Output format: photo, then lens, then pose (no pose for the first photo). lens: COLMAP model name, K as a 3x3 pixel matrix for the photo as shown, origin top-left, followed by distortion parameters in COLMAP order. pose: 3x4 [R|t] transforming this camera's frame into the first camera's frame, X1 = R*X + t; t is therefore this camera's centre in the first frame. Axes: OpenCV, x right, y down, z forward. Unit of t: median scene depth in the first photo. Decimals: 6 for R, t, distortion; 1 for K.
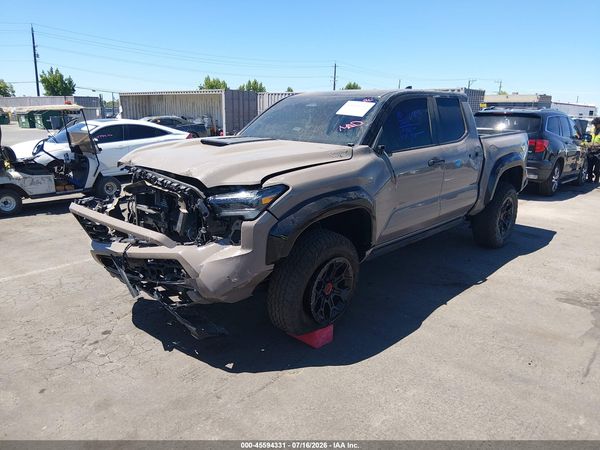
lens RADIAL K [[458.5, 0, 300.9], [0, 458.5, 227.3], [0, 0, 1]] dist [0.027839, -0.039469]
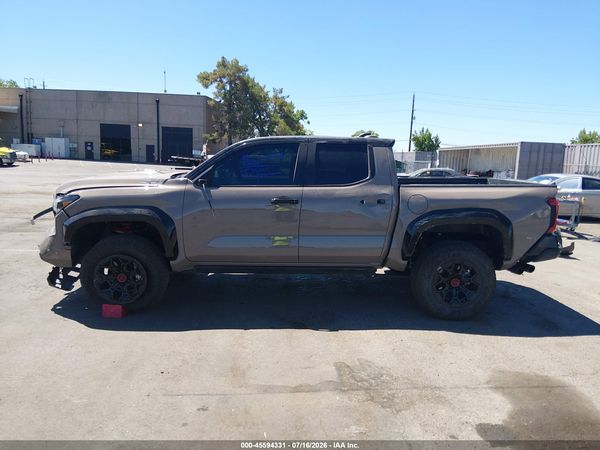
lens RADIAL K [[453.0, 0, 303.8], [0, 453.0, 224.3], [0, 0, 1]] dist [0.067038, -0.106838]
pose [[0.706500, 0.105400, -0.699821, 0.976112], [-0.188629, 0.981121, -0.042663, -0.046959], [0.682112, 0.162147, 0.713043, 0.261748]]
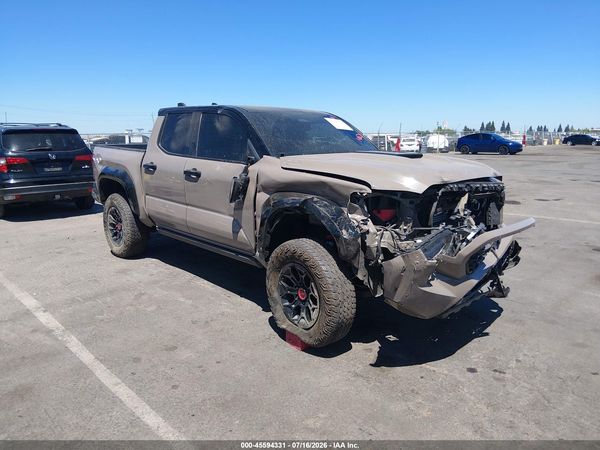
lens RADIAL K [[453.0, 0, 307.3], [0, 453.0, 211.2], [0, 0, 1]] dist [0.067038, -0.106838]
pose [[0.058853, -0.186689, 0.980655, -0.937076], [0.252009, 0.953318, 0.166361, -0.219637], [-0.965934, 0.237343, 0.103153, 0.854583]]
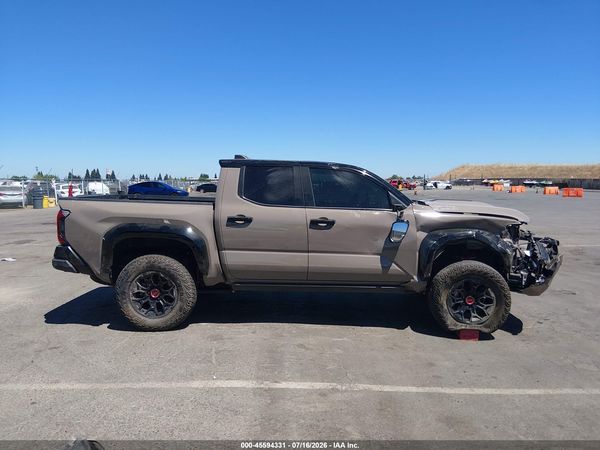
lens RADIAL K [[453.0, 0, 300.2], [0, 453.0, 186.2], [0, 0, 1]] dist [0.067038, -0.106838]
pose [[-0.680434, -0.033034, 0.732064, -0.740335], [0.158393, 0.968739, 0.190936, -0.480590], [-0.715486, 0.245874, -0.653931, 1.849262]]
